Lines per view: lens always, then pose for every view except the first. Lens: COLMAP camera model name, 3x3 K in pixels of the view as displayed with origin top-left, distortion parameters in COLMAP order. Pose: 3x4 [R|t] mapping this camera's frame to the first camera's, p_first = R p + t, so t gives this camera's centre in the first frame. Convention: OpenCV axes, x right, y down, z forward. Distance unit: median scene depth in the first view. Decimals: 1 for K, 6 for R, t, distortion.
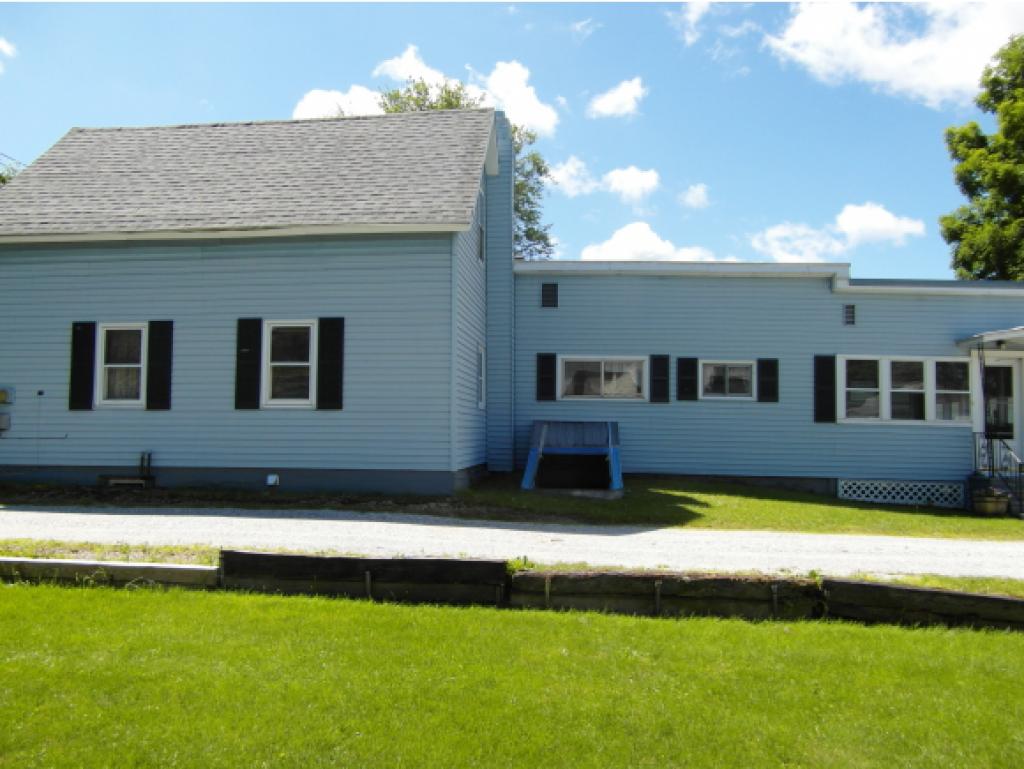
lens RADIAL K [[782.4, 0, 512.0], [0, 782.4, 384.5], [0, 0, 1]] dist [-0.007178, -0.003529]
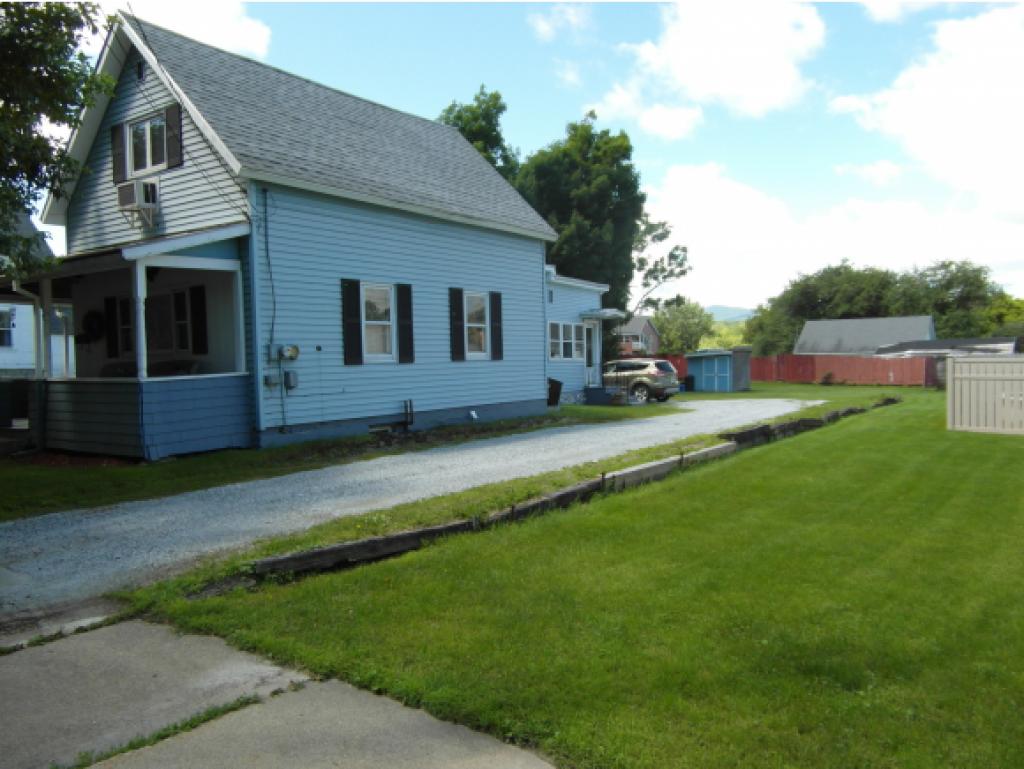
lens RADIAL K [[782.4, 0, 512.0], [0, 782.4, 384.5], [0, 0, 1]] dist [-0.007178, -0.003529]
pose [[0.468249, -0.048044, 0.882289, -1.391479], [-0.037855, 0.996513, 0.074355, -0.027026], [-0.882785, -0.068216, 0.464798, 0.329446]]
